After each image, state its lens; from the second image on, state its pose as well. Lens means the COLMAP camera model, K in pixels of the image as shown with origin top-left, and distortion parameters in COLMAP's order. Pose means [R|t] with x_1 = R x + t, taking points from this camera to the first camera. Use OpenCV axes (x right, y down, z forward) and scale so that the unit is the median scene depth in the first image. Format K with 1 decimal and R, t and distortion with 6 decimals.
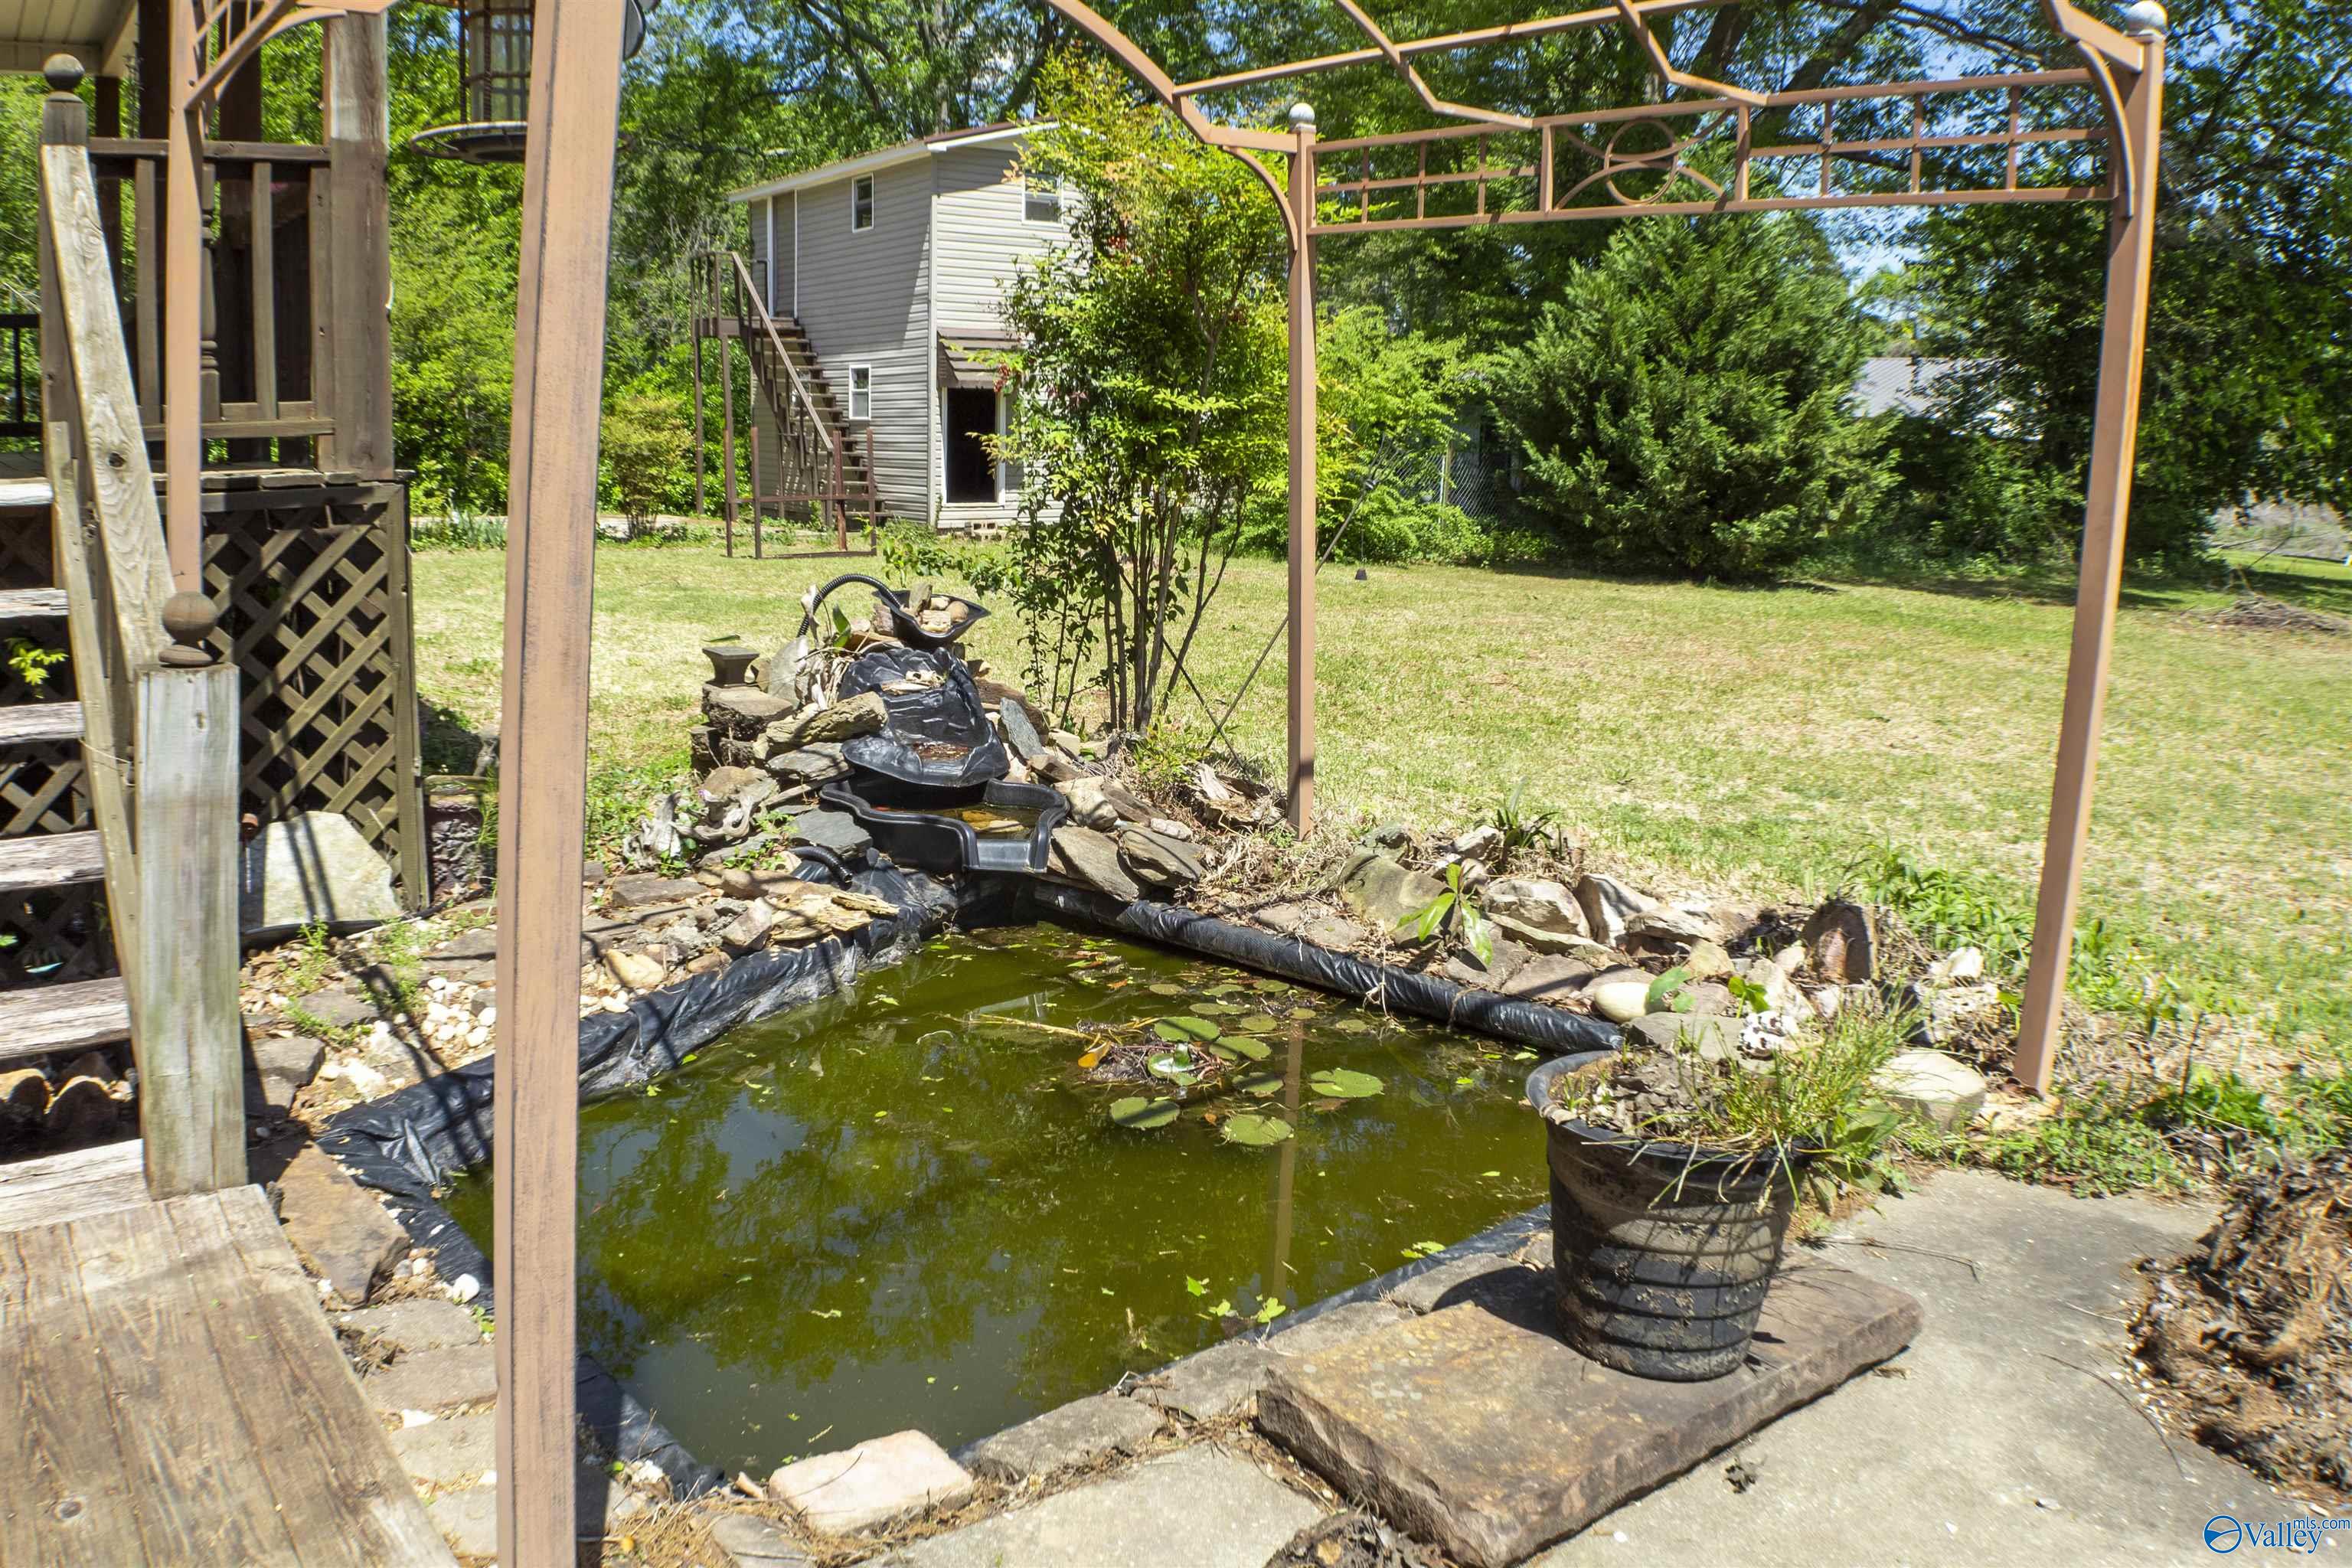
lens RADIAL K [[1773.8, 0, 1172.2], [0, 1773.8, 855.3], [0, 0, 1]] dist [-0.129358, 0.005692]
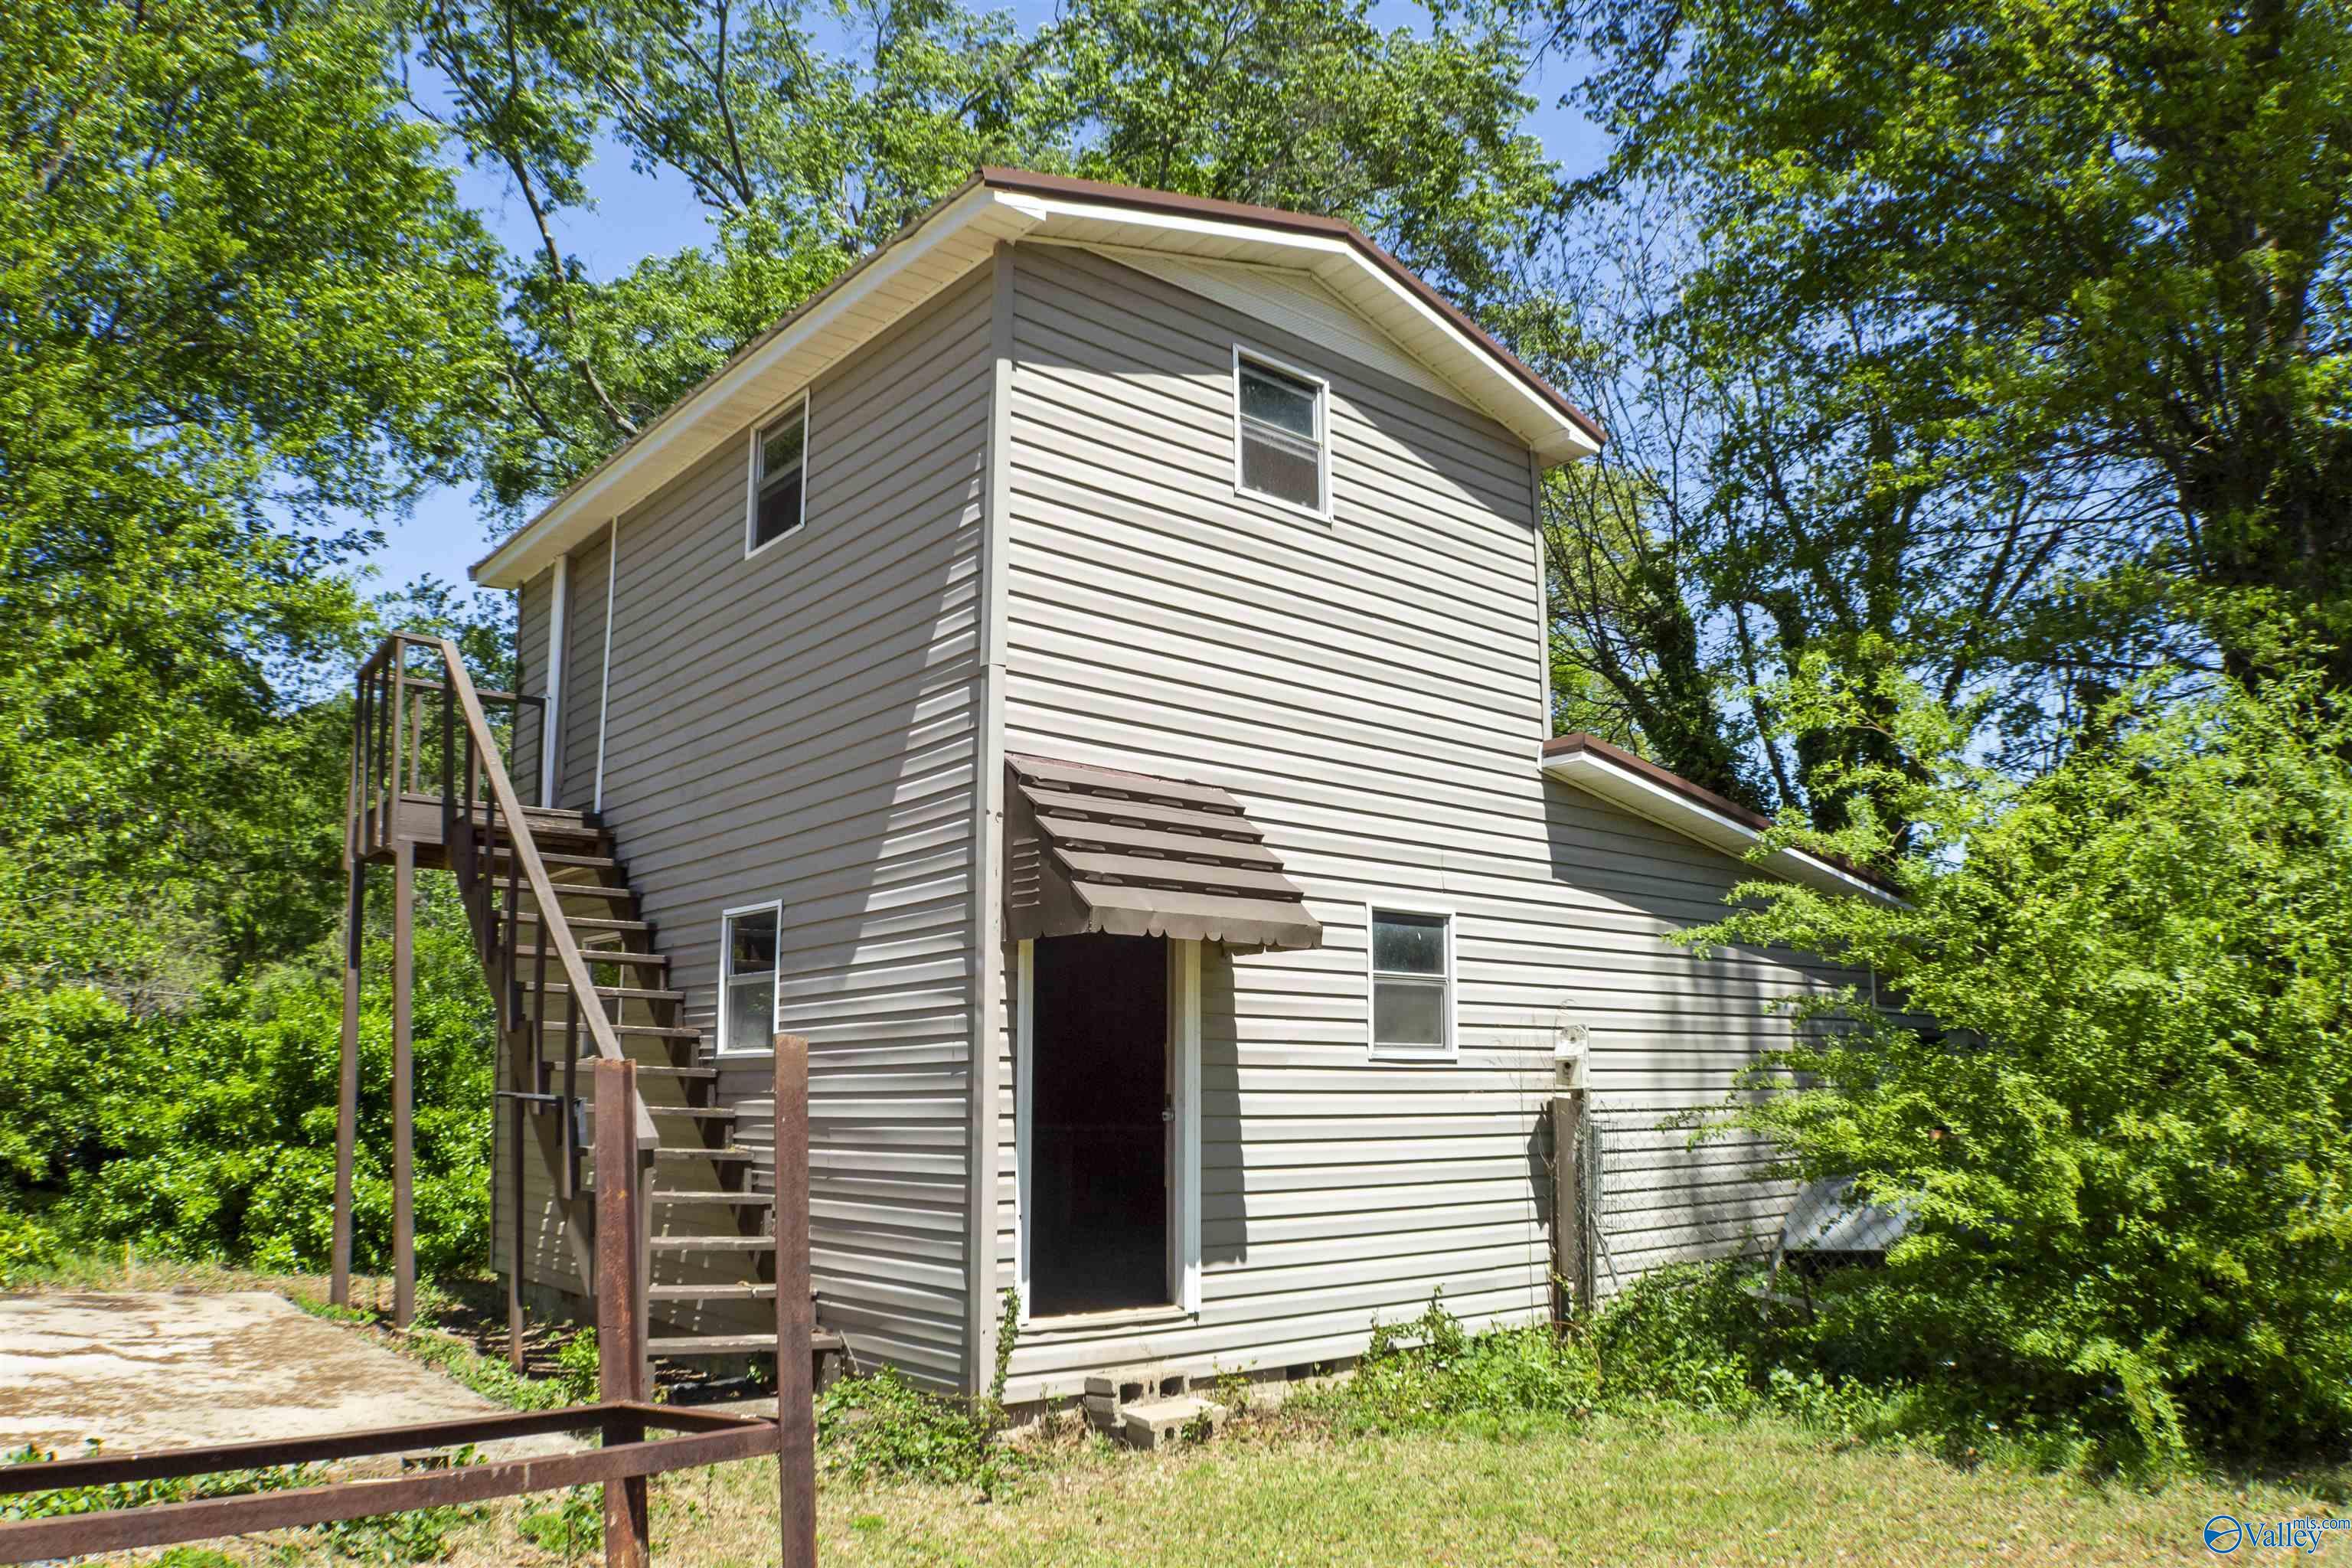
lens RADIAL K [[1773.8, 0, 1172.2], [0, 1773.8, 855.3], [0, 0, 1]] dist [-0.129358, 0.005692]
pose [[0.997760, -0.016169, 0.064912, -0.121577], [0.039339, 0.926656, -0.373847, -0.159741], [-0.054106, 0.375563, 0.925216, 0.689417]]
